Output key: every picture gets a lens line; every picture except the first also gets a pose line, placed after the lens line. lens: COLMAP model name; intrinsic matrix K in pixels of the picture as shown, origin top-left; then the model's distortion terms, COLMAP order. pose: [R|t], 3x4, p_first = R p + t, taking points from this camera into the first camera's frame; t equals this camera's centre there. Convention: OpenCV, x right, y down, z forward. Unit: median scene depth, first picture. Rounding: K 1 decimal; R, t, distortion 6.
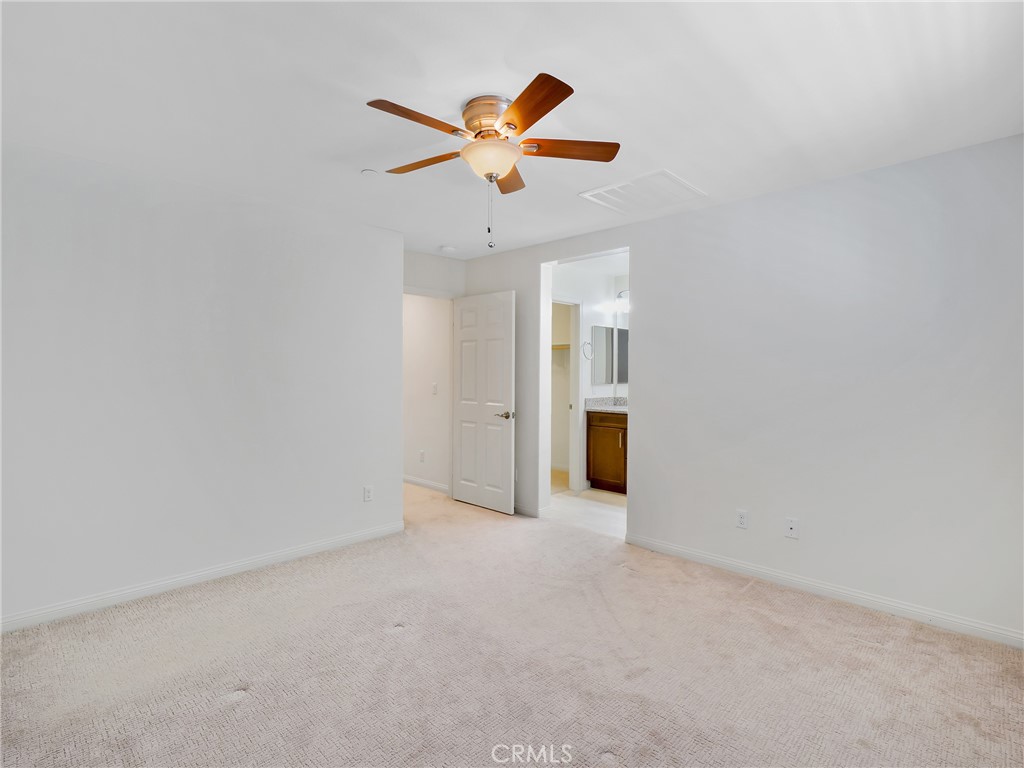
lens RADIAL K [[501.6, 0, 505.4], [0, 501.6, 381.4], [0, 0, 1]] dist [-0.004570, -0.000643]
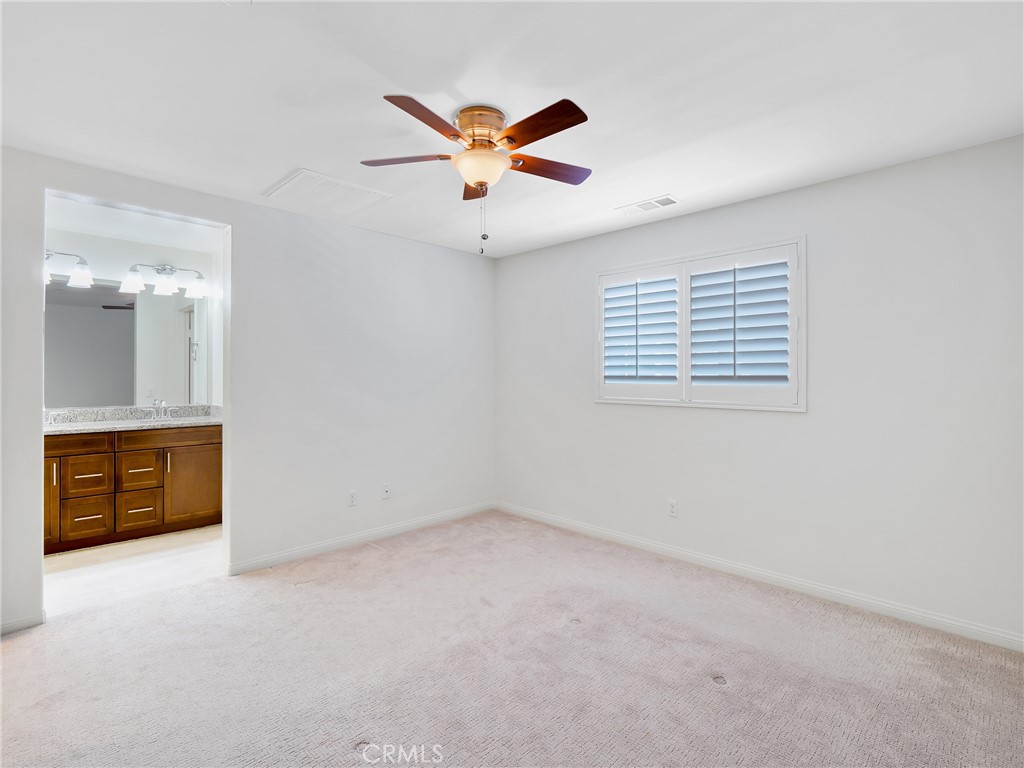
lens RADIAL K [[501.6, 0, 506.9], [0, 501.6, 378.4], [0, 0, 1]] dist [-0.004570, -0.000643]
pose [[0.003170, -0.007320, 0.999968, -0.763114], [0.014281, 0.999872, 0.007274, -0.012879], [-0.999893, 0.014257, 0.003274, 0.674396]]
